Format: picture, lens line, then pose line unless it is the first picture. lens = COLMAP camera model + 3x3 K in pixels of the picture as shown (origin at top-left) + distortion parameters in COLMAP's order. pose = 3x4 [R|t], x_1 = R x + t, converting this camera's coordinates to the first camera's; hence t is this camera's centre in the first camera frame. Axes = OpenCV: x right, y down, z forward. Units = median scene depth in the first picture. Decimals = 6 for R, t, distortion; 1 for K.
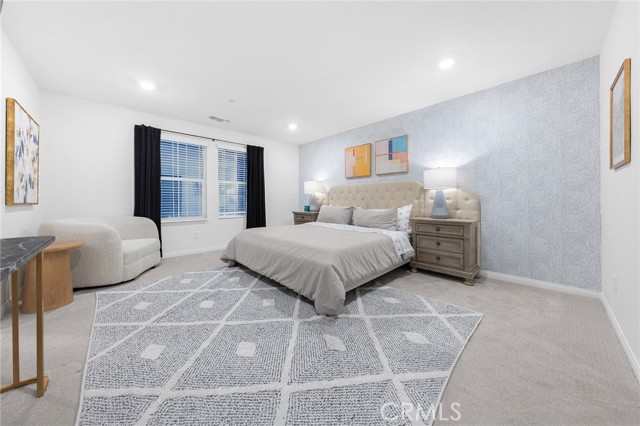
lens RADIAL K [[221.6, 0, 319.5], [0, 221.6, 202.0], [0, 0, 1]] dist [0.013539, -0.002390]
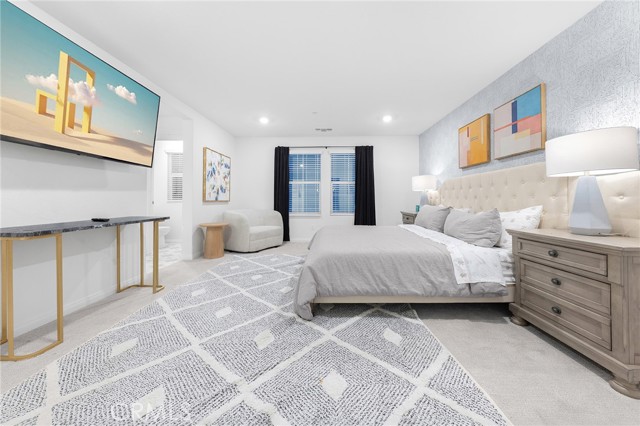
lens RADIAL K [[221.6, 0, 322.1], [0, 221.6, 200.3], [0, 0, 1]] dist [0.013539, -0.002390]
pose [[0.708456, 0.002267, -0.705751, 0.406705], [-0.005284, 0.999984, -0.002092, 0.001421], [0.705735, 0.005211, 0.708457, 0.195993]]
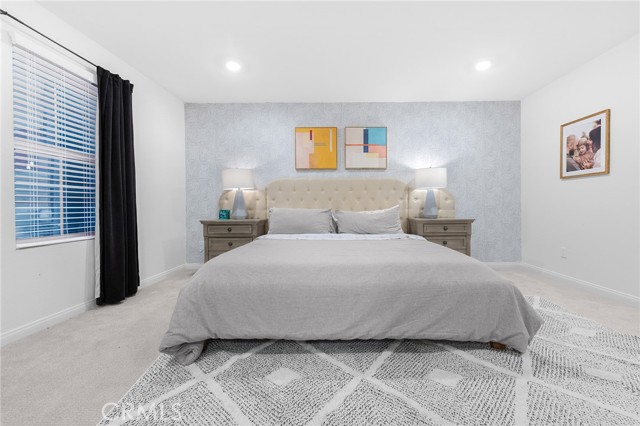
lens RADIAL K [[259.4, 0, 326.7], [0, 259.4, 209.7], [0, 0, 1]] dist [0.013575, -0.002755]
pose [[0.683313, -0.010195, 0.730054, -0.537939], [0.007863, 0.999947, 0.006604, 0.020393], [-0.730083, 0.001228, 0.683357, 0.468176]]
